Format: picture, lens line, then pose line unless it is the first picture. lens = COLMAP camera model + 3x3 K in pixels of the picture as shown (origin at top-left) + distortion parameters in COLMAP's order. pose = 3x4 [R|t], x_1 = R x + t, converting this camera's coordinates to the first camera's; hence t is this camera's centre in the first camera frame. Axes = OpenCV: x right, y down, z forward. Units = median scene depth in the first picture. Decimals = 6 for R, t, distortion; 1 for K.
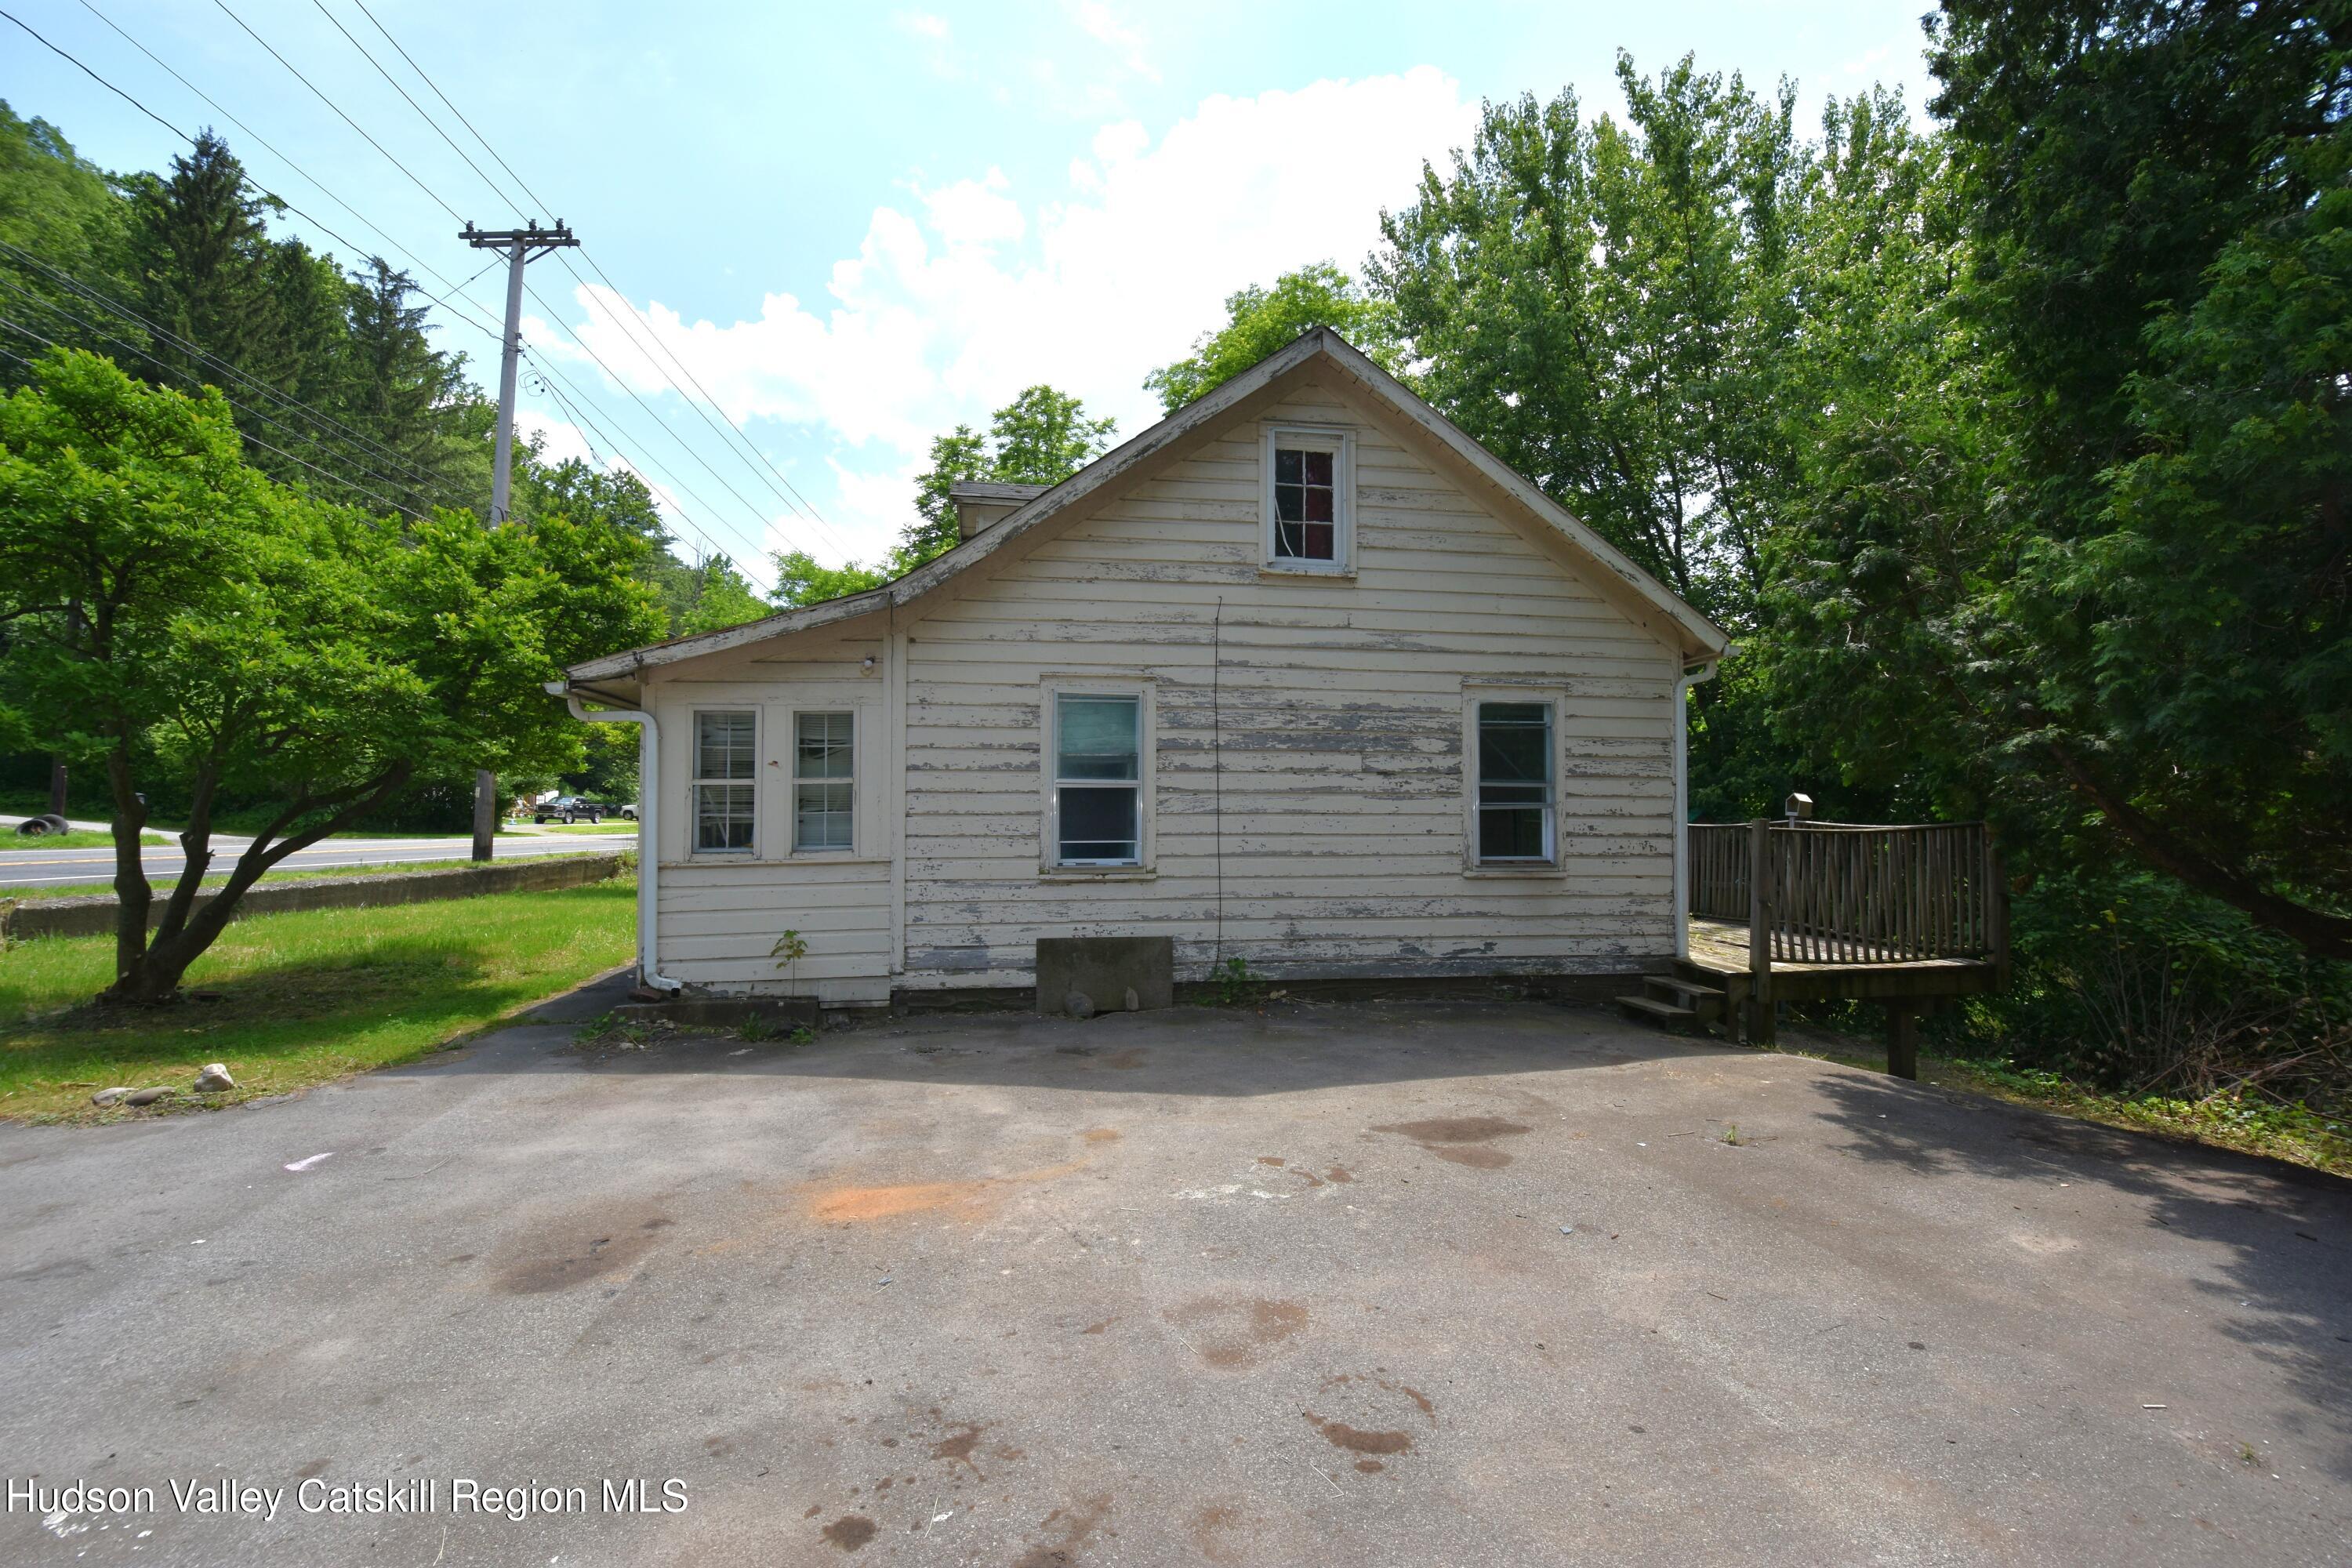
lens RADIAL K [[1037.6, 0, 1176.0], [0, 1037.6, 784.0], [0, 0, 1]] dist [0.000070, -0.008773]
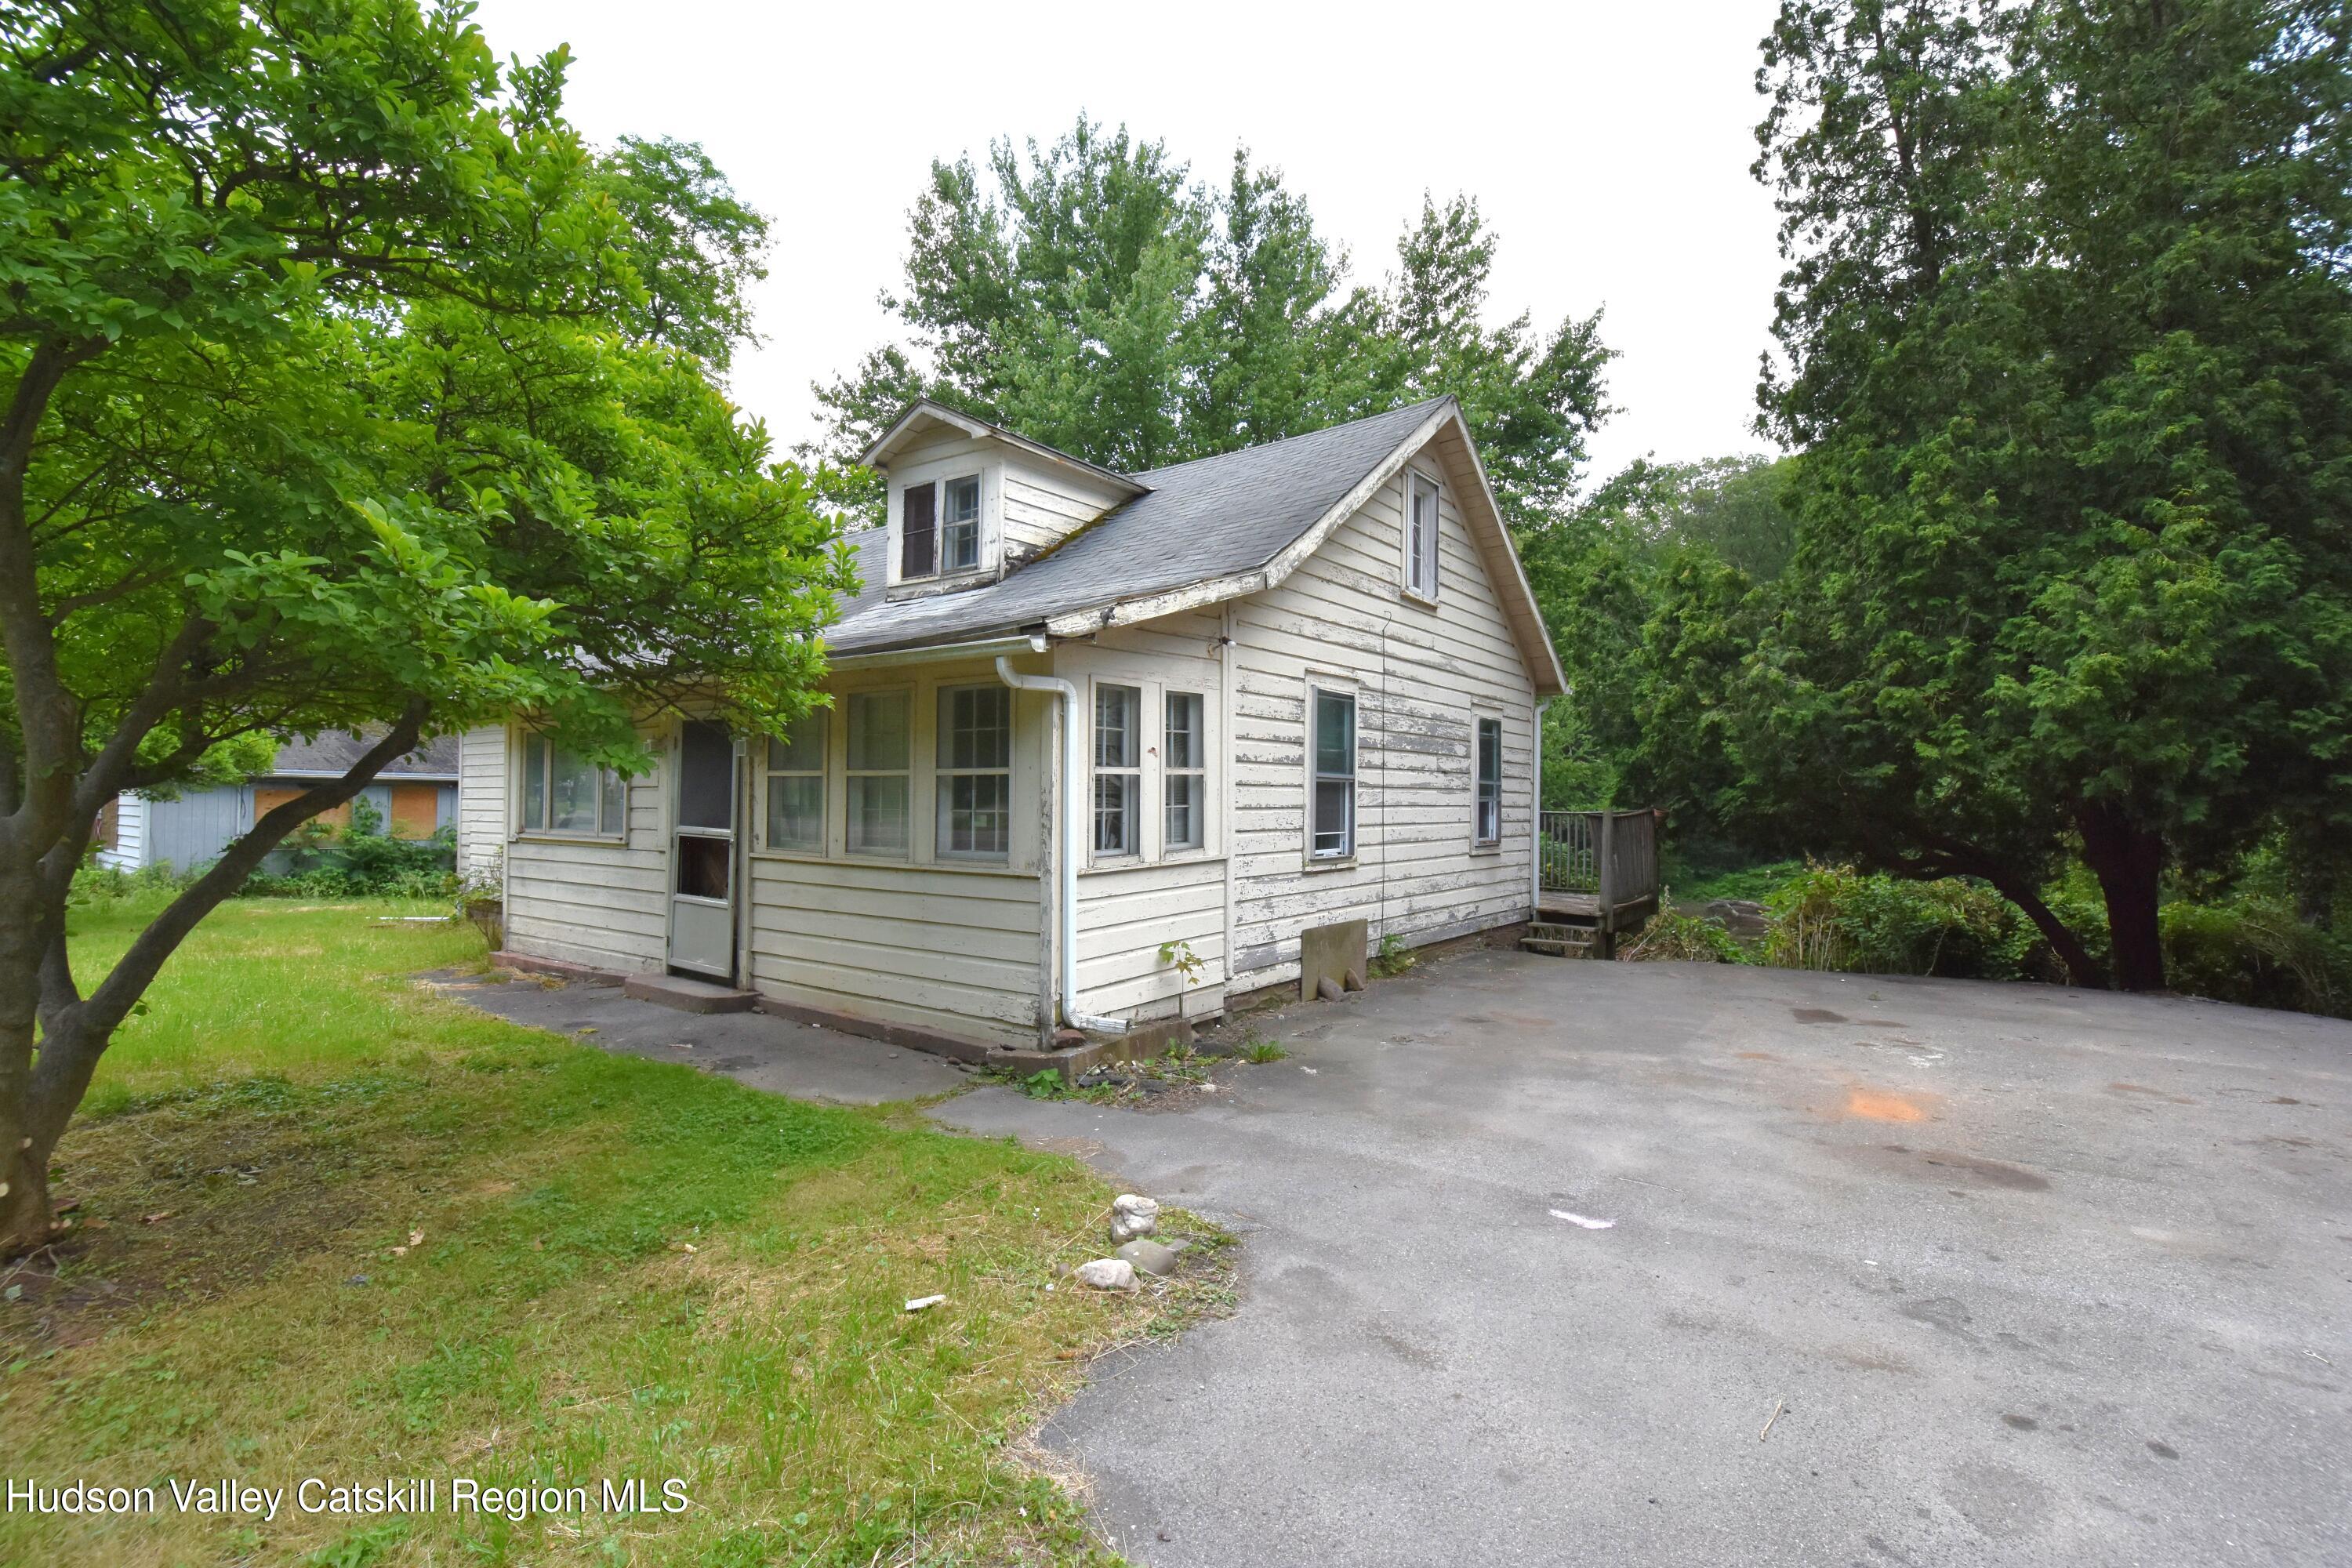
lens RADIAL K [[1065.5, 0, 1176.0], [0, 1065.5, 784.0], [0, 0, 1]] dist [-0.000395, -0.023304]
pose [[0.724802, 0.010707, 0.688874, -0.972952], [-0.018961, 0.999811, 0.004410, 0.004302], [-0.688696, -0.016258, 0.724868, 0.343017]]
